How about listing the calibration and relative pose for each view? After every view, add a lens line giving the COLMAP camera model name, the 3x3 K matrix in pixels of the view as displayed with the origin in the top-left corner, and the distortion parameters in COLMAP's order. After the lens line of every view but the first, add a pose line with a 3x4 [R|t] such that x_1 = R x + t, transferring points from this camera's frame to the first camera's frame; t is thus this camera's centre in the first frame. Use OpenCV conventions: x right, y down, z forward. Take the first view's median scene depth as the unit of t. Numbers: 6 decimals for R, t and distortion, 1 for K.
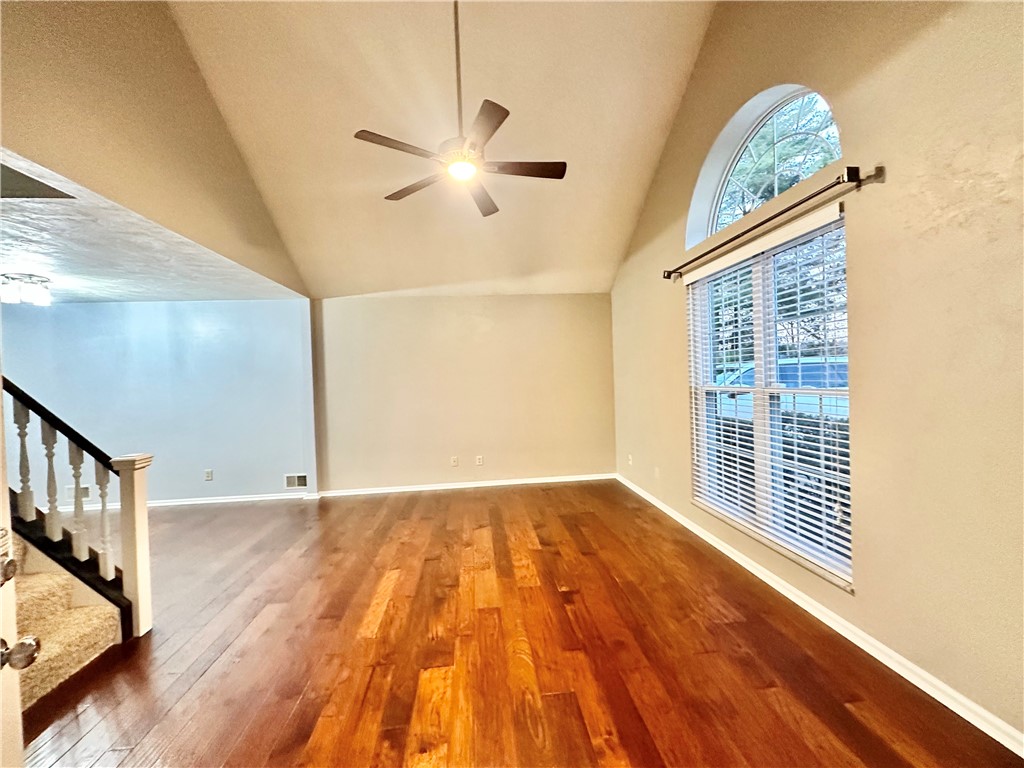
lens RADIAL K [[408.0, 0, 512.8], [0, 408.0, 385.0], [0, 0, 1]] dist [-0.004797, 0.001008]
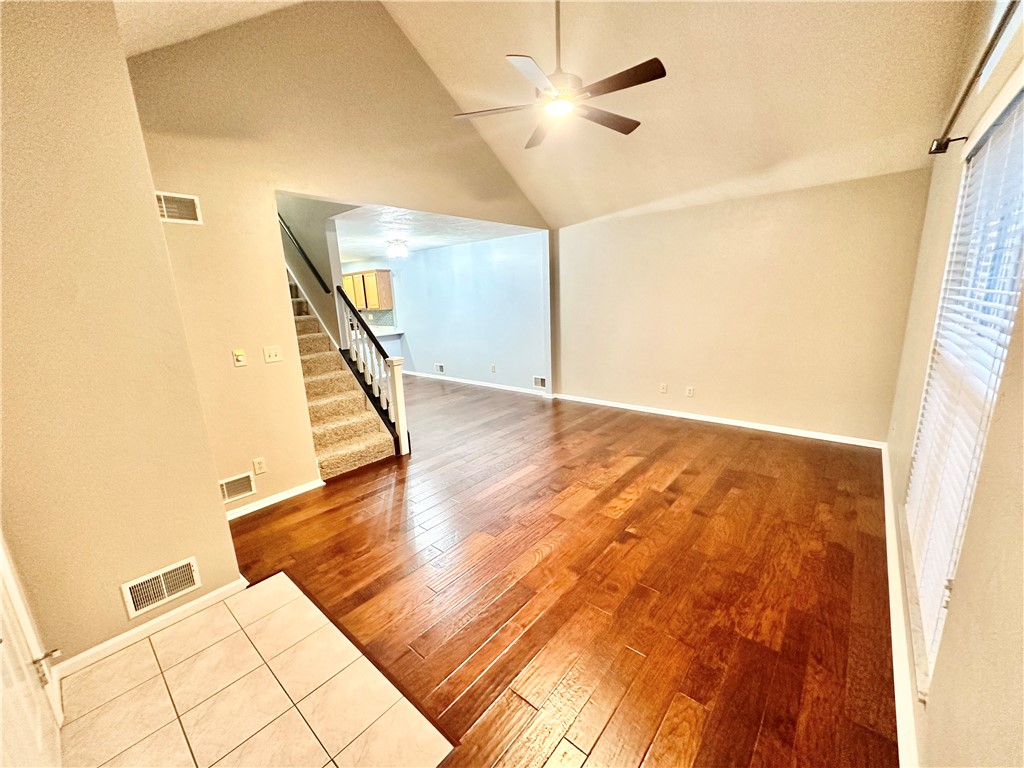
lens RADIAL K [[408.0, 0, 512.6], [0, 408.0, 385.1], [0, 0, 1]] dist [-0.004797, 0.001008]
pose [[0.693953, 0.165746, -0.700683, 0.481957], [0.004095, 0.972220, 0.234033, -0.086161], [0.720008, -0.165278, 0.673996, 0.117936]]
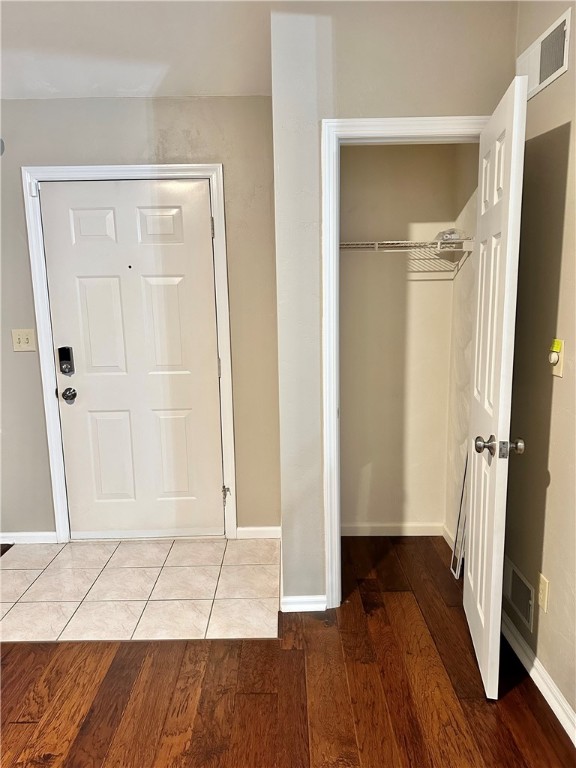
lens RADIAL K [[540.7, 0, 288.3], [0, 540.7, 386.8], [0, 0, 1]] dist [0.028722, -0.027372]
pose [[-0.993841, 0.037093, 0.104419, -0.415189], [0.055657, 0.981922, 0.180921, -0.018000], [-0.095820, 0.185618, -0.977939, 0.914632]]
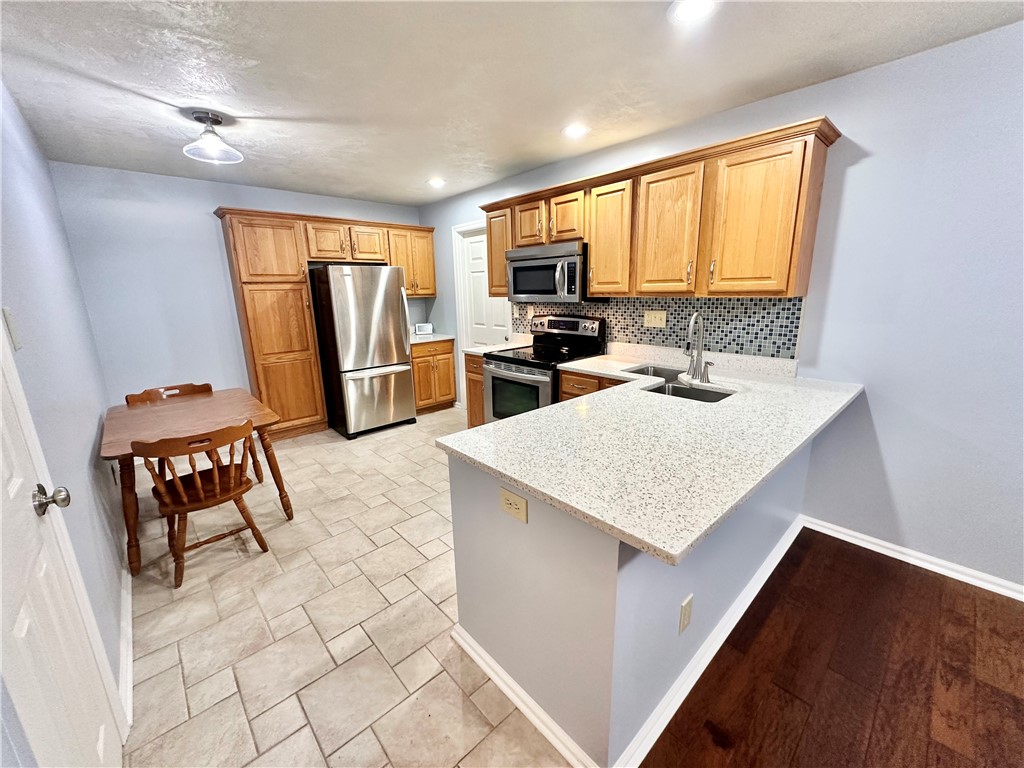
lens RADIAL K [[408.0, 0, 514.8], [0, 408.0, 386.1], [0, 0, 1]] dist [-0.004797, 0.001008]
pose [[0.606823, 0.209605, -0.766701, -1.785214], [-0.011358, 0.966791, 0.255317, 0.028106], [0.794756, -0.146224, 0.589052, 0.599426]]
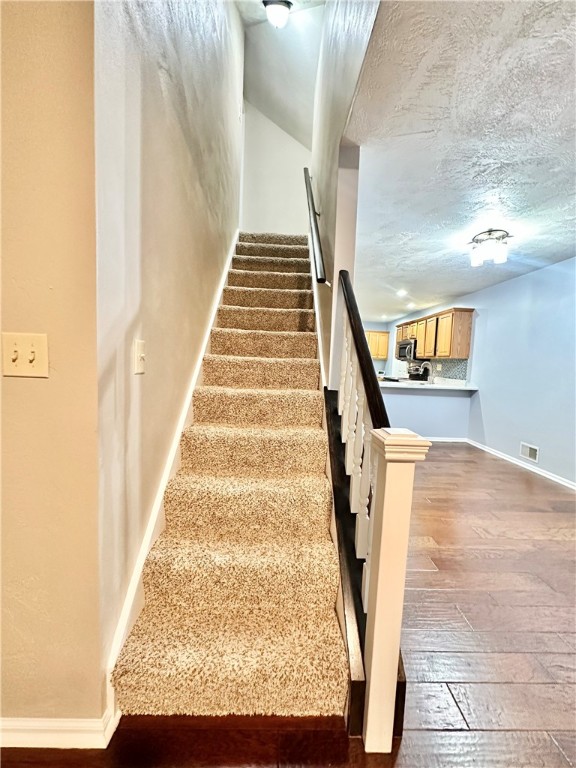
lens RADIAL K [[306.0, 0, 287.6], [0, 306.0, 384.1], [0, 0, 1]] dist [-0.004797, 0.001008]
pose [[-0.075752, 0.109470, -0.991099, -0.393456], [-0.054001, 0.992046, 0.113702, 0.054668], [0.995663, 0.062134, -0.069238, 0.638907]]
